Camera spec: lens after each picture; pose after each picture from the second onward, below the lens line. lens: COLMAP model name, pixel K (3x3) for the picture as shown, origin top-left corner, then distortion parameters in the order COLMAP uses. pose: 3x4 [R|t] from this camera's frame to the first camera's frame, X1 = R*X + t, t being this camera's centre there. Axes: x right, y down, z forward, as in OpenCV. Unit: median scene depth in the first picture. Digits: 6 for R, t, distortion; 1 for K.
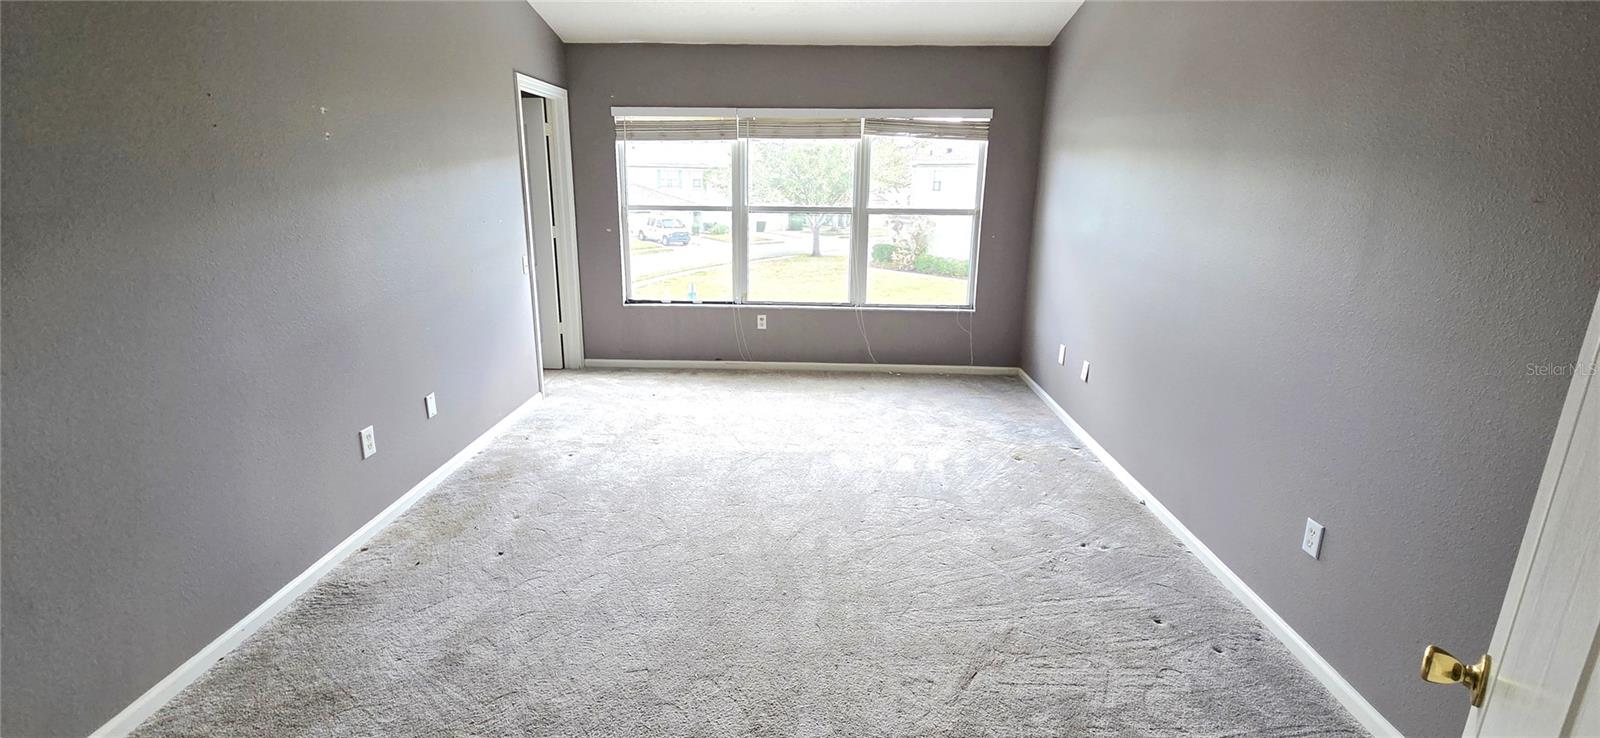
lens RADIAL K [[723.3, 0, 800.4], [0, 723.3, 368.6], [0, 0, 1]] dist [0.001394, -0.000026]
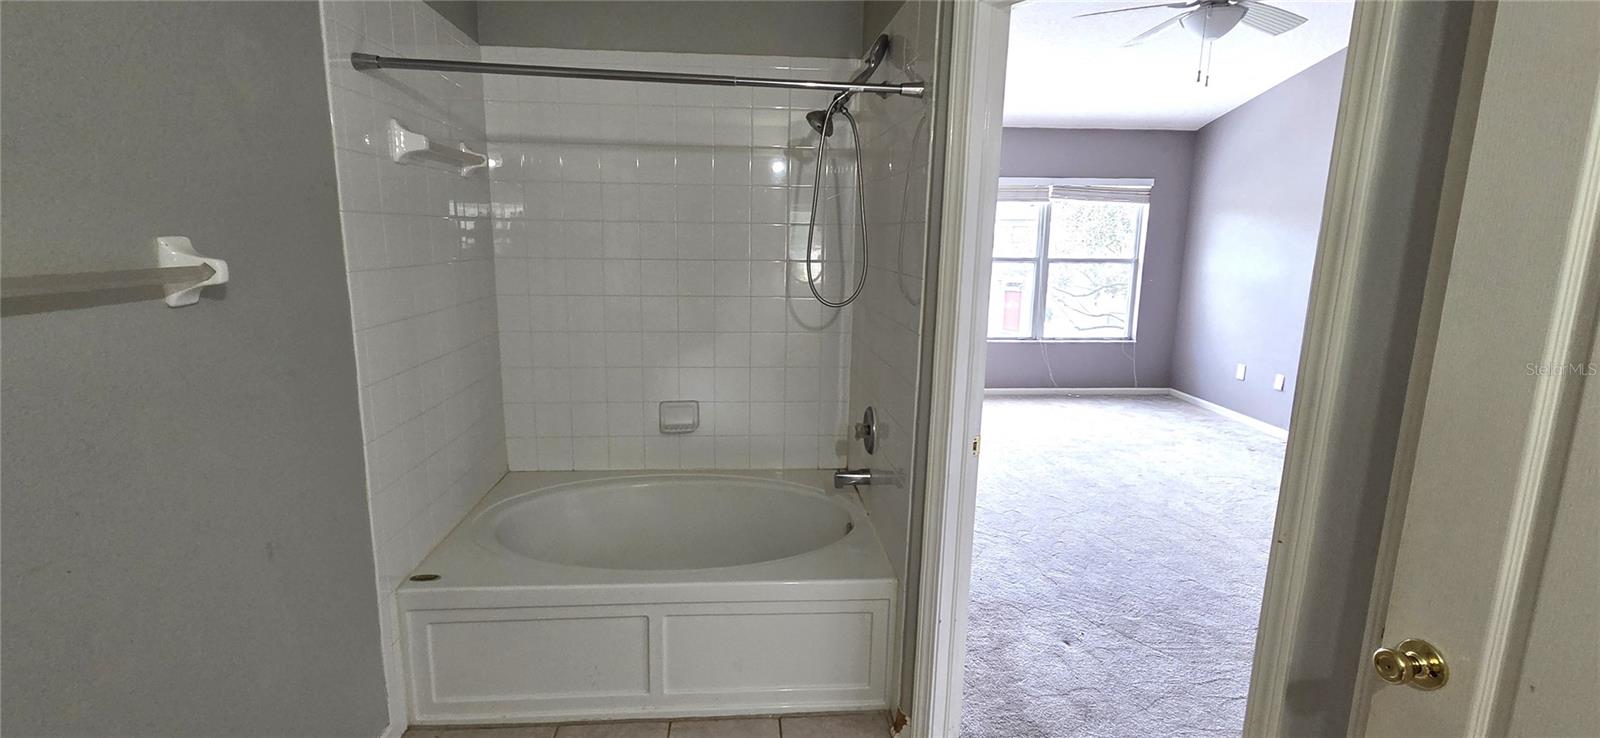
lens RADIAL K [[723.3, 0, 792.4], [0, 723.3, 371.4], [0, 0, 1]] dist [0.001394, -0.000026]
pose [[0.992073, -0.022411, 0.123646, -0.486084], [0.031892, 0.996656, -0.075238, 0.043428], [-0.121547, 0.078585, 0.989470, -0.125620]]
